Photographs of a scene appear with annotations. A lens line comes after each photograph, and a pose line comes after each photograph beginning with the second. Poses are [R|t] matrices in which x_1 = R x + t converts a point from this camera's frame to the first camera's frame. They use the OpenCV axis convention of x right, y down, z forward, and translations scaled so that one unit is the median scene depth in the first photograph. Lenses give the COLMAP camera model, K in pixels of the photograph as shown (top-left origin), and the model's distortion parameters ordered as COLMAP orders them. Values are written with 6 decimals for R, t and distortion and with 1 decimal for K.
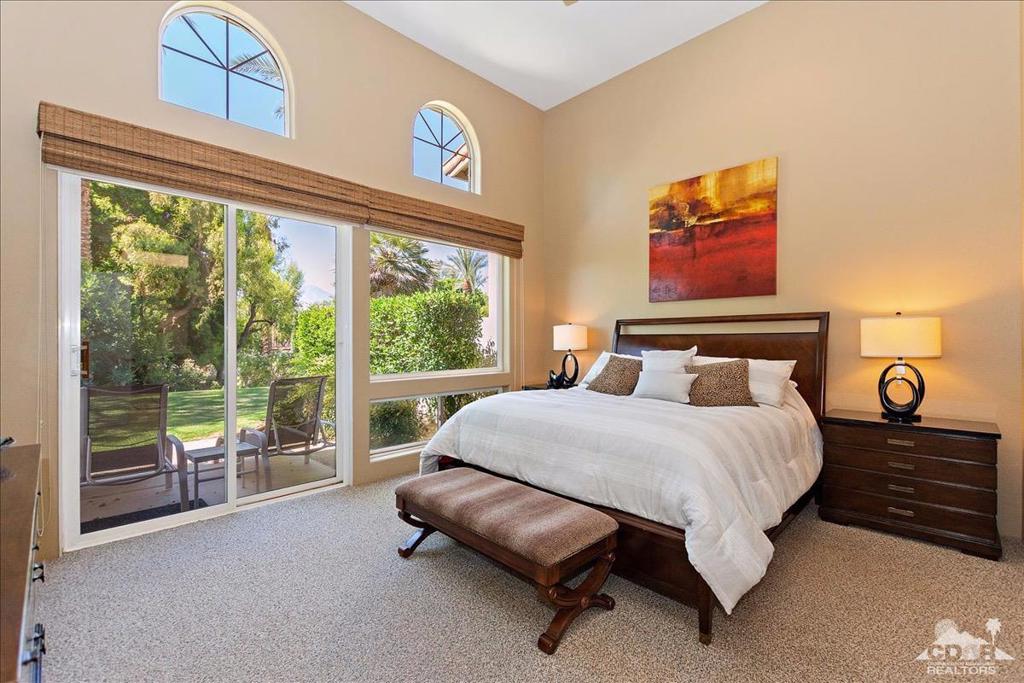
lens RADIAL K [[453.1, 0, 510.8], [0, 453.1, 337.4], [0, 0, 1]] dist [0.014675, -0.000116]
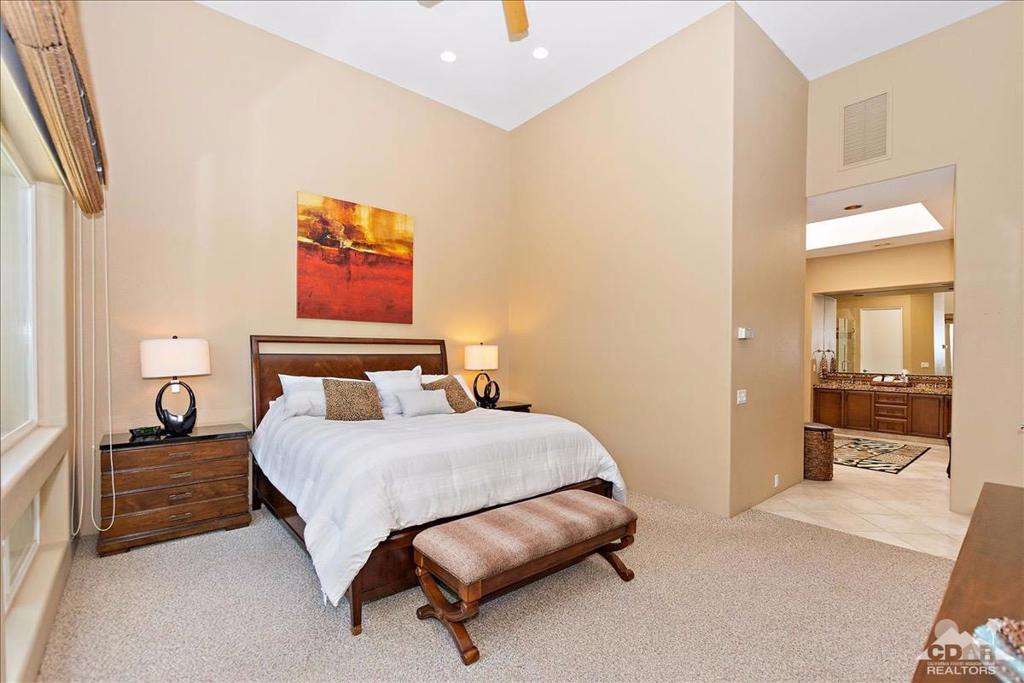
lens RADIAL K [[453.1, 0, 492.7], [0, 453.1, 365.0], [0, 0, 1]] dist [0.014675, -0.000116]
pose [[0.098230, -0.014633, 0.995056, -0.604199], [0.000048, 0.999892, 0.014700, 0.001707], [-0.995164, -0.001396, 0.098221, 0.588811]]
